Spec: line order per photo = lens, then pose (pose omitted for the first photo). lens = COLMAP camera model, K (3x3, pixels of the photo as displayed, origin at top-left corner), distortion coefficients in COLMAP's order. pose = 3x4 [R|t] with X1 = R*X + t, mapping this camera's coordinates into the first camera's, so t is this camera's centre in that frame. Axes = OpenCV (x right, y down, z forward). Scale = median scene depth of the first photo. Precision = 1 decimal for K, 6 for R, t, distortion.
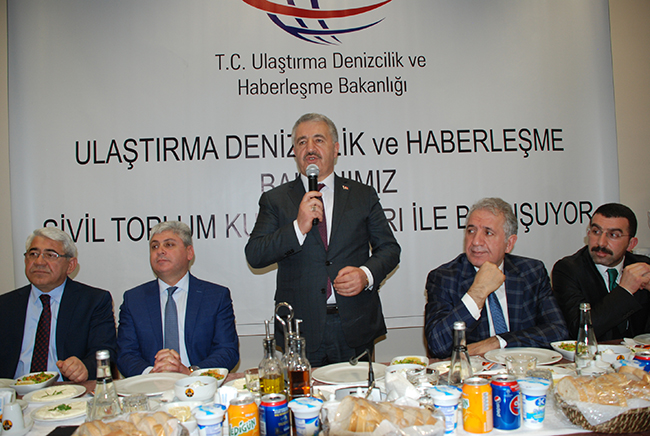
lens RADIAL K [[507.2, 0, 325.0], [0, 507.2, 218.0], [0, 0, 1]] dist [-0.152813, 0.097021]
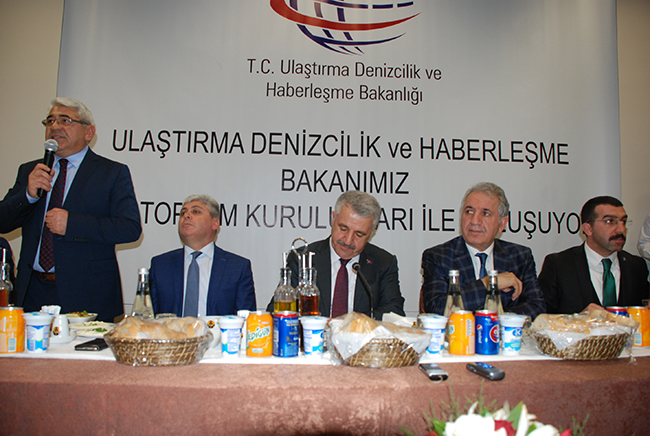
lens RADIAL K [[507.2, 0, 325.0], [0, 507.2, 218.0], [0, 0, 1]] dist [-0.152813, 0.097021]
pose [[0.997815, 0.057875, -0.031876, 0.003980], [-0.059518, 0.996805, -0.053274, 0.067439], [0.028691, 0.055054, 0.998071, -0.065224]]
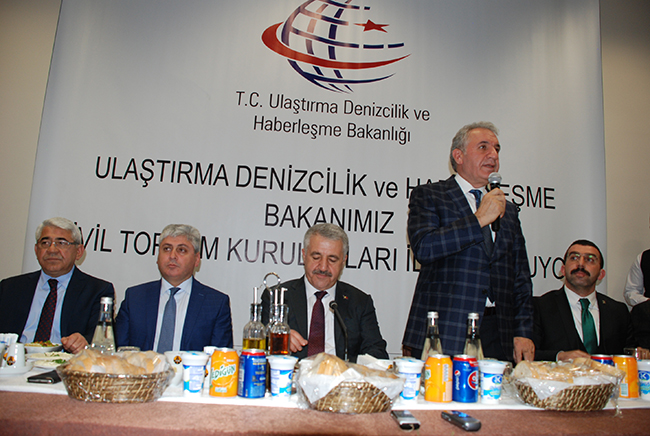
lens RADIAL K [[507.2, 0, 325.0], [0, 507.2, 218.0], [0, 0, 1]] dist [-0.152813, 0.097021]
pose [[0.995514, 0.093315, -0.015633, 0.014818], [-0.094561, 0.986871, -0.130936, 0.068814], [0.003209, 0.131827, 0.991268, -0.048096]]
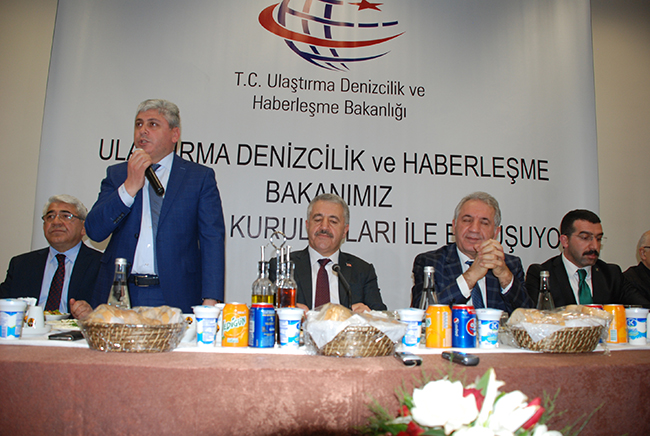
lens RADIAL K [[502.5, 0, 325.0], [0, 502.5, 218.0], [0, 0, 1]] dist [-0.154526, 0.090664]
pose [[0.997459, 0.070509, -0.010237, 0.013390], [-0.071191, 0.992092, -0.103366, 0.093248], [0.002867, 0.103832, 0.994591, -0.062027]]
